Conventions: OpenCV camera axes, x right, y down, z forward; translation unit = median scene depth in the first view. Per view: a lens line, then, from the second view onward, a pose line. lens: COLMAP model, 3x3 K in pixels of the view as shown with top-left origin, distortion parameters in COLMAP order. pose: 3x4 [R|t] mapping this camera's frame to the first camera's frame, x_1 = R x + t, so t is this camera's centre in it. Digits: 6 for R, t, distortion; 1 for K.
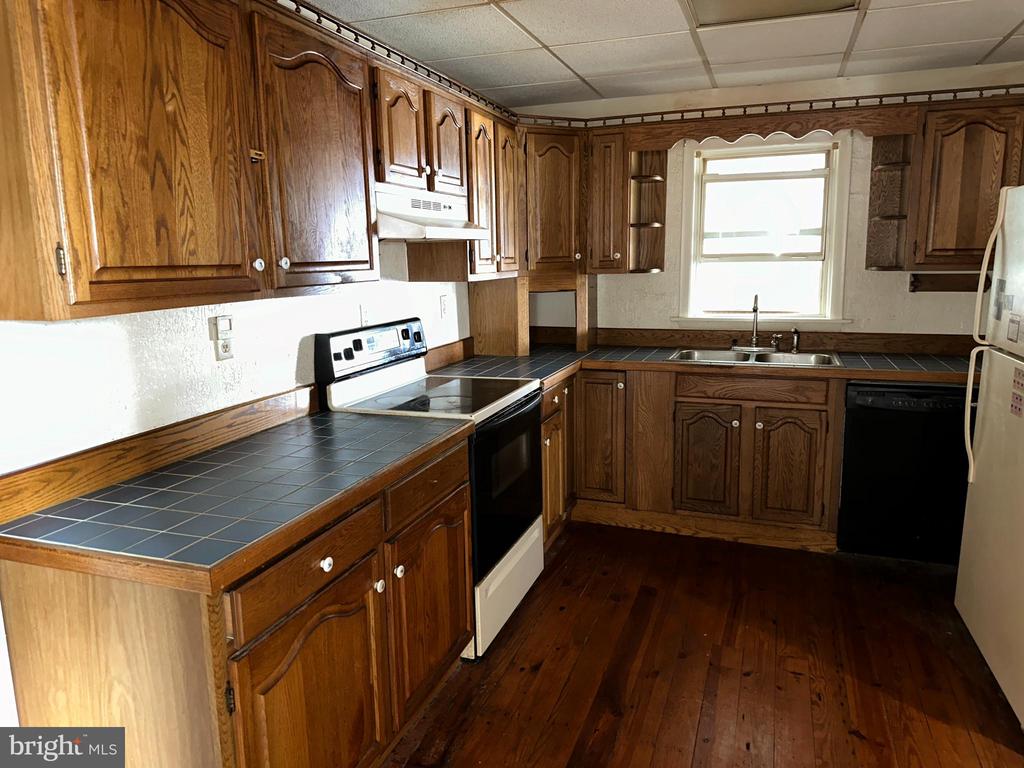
lens RADIAL K [[723.1, 0, 513.5], [0, 723.1, 380.4], [0, 0, 1]] dist [0.066938, -0.080005]
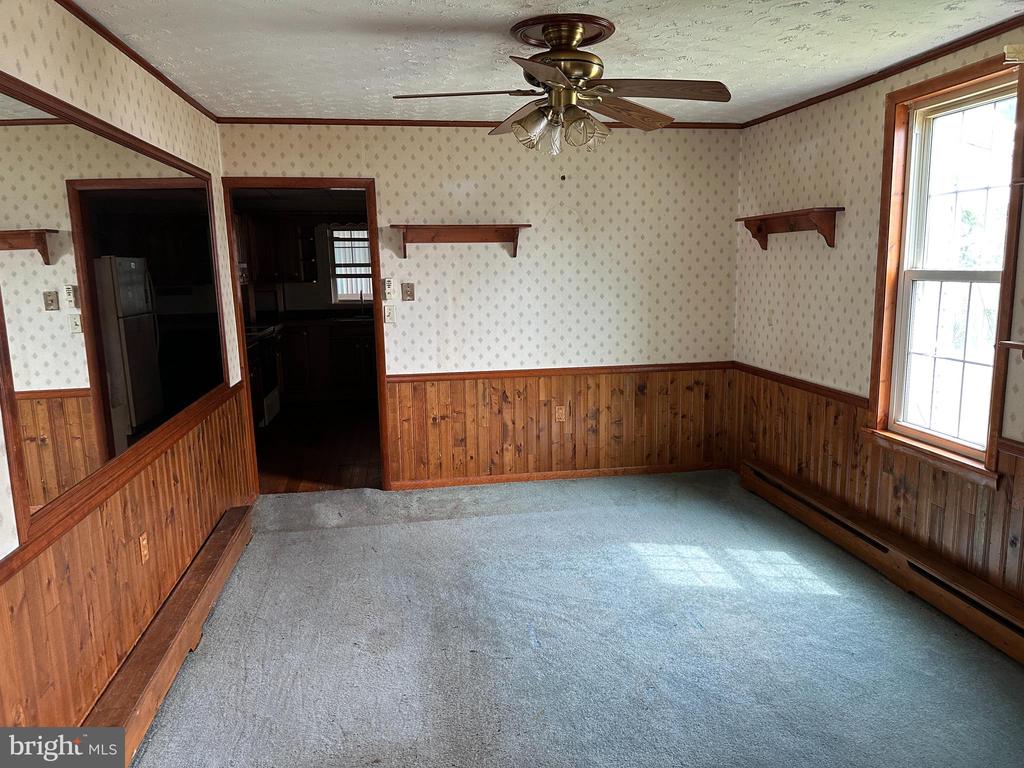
lens RADIAL K [[723.1, 0, 509.2], [0, 723.1, 375.2], [0, 0, 1]] dist [0.066938, -0.080005]
pose [[0.881211, -0.080255, 0.465861, -0.333907], [0.092466, 0.995710, -0.003371, 0.195067], [-0.463592, 0.046047, 0.884852, -1.205877]]
